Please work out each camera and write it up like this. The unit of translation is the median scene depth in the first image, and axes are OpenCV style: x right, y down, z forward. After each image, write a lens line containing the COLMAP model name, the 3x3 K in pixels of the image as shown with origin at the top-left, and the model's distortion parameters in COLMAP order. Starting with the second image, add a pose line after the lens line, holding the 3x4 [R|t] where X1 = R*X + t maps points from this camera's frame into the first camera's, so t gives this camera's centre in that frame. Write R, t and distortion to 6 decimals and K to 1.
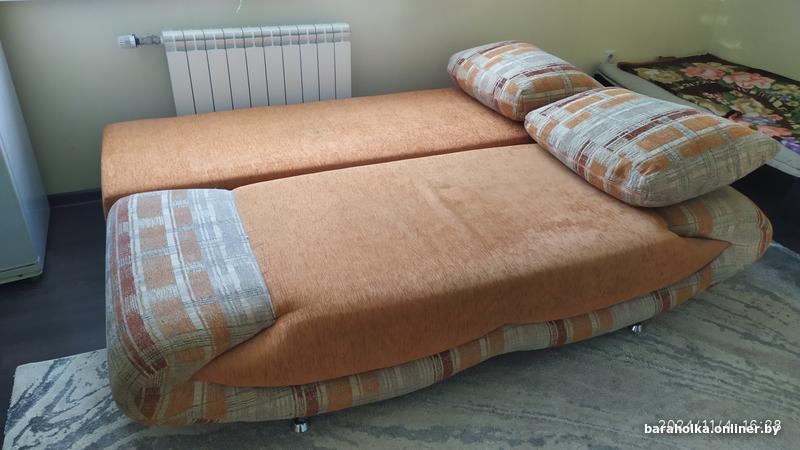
lens RADIAL K [[601.7, 0, 398.8], [0, 601.7, 228.1], [0, 0, 1]] dist [0.057832, -0.064644]
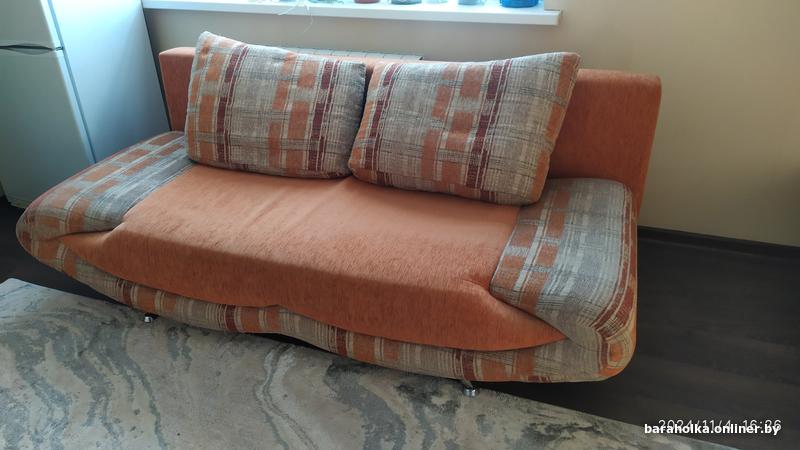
lens RADIAL K [[601.7, 0, 399.8], [0, 601.7, 222.9], [0, 0, 1]] dist [0.057832, -0.064644]
pose [[0.733041, 0.280508, -0.619650, 0.986074], [-0.297753, 0.951414, 0.078453, -0.132532], [0.611550, 0.126994, 0.780948, 0.279592]]
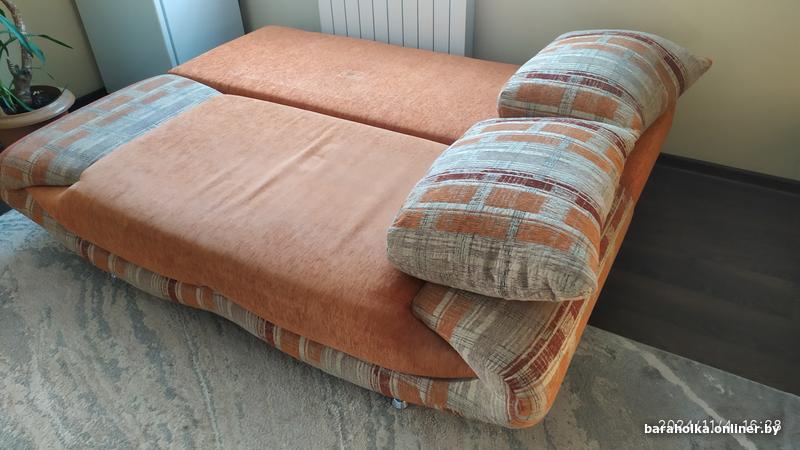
lens RADIAL K [[601.7, 0, 401.9], [0, 601.7, 224.8], [0, 0, 1]] dist [0.057832, -0.064644]
pose [[0.597218, 0.433112, -0.675089, 1.046580], [-0.353075, 0.897699, 0.263581, -0.331211], [0.720186, 0.080941, 0.689043, 0.528382]]
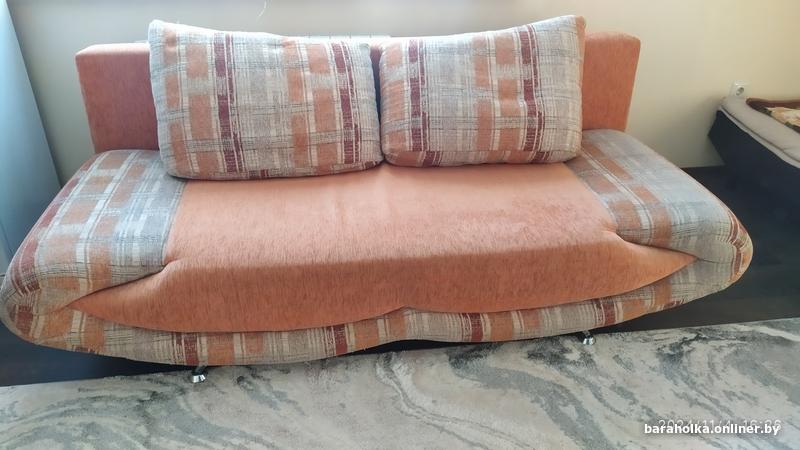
lens RADIAL K [[601.7, 0, 399.2], [0, 601.7, 223.0], [0, 0, 1]] dist [0.057832, -0.064644]
pose [[0.967984, 0.101111, -0.229749, 0.385447], [-0.108390, 0.993922, -0.019251, 0.045679], [0.226406, 0.043537, 0.973060, 0.051150]]
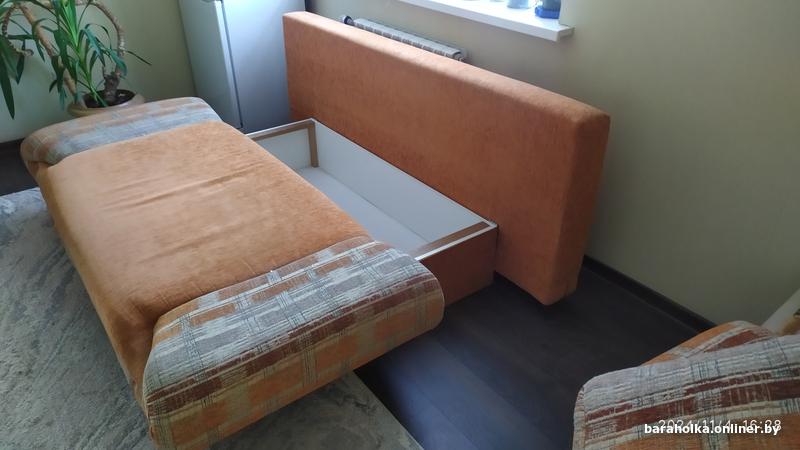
lens RADIAL K [[601.7, 0, 402.6], [0, 601.7, 221.8], [0, 0, 1]] dist [0.057832, -0.064644]
pose [[0.224615, 0.470572, -0.853294, 1.366034], [-0.474218, 0.817767, 0.326150, -0.643634], [0.851273, 0.331389, 0.406837, 1.040289]]
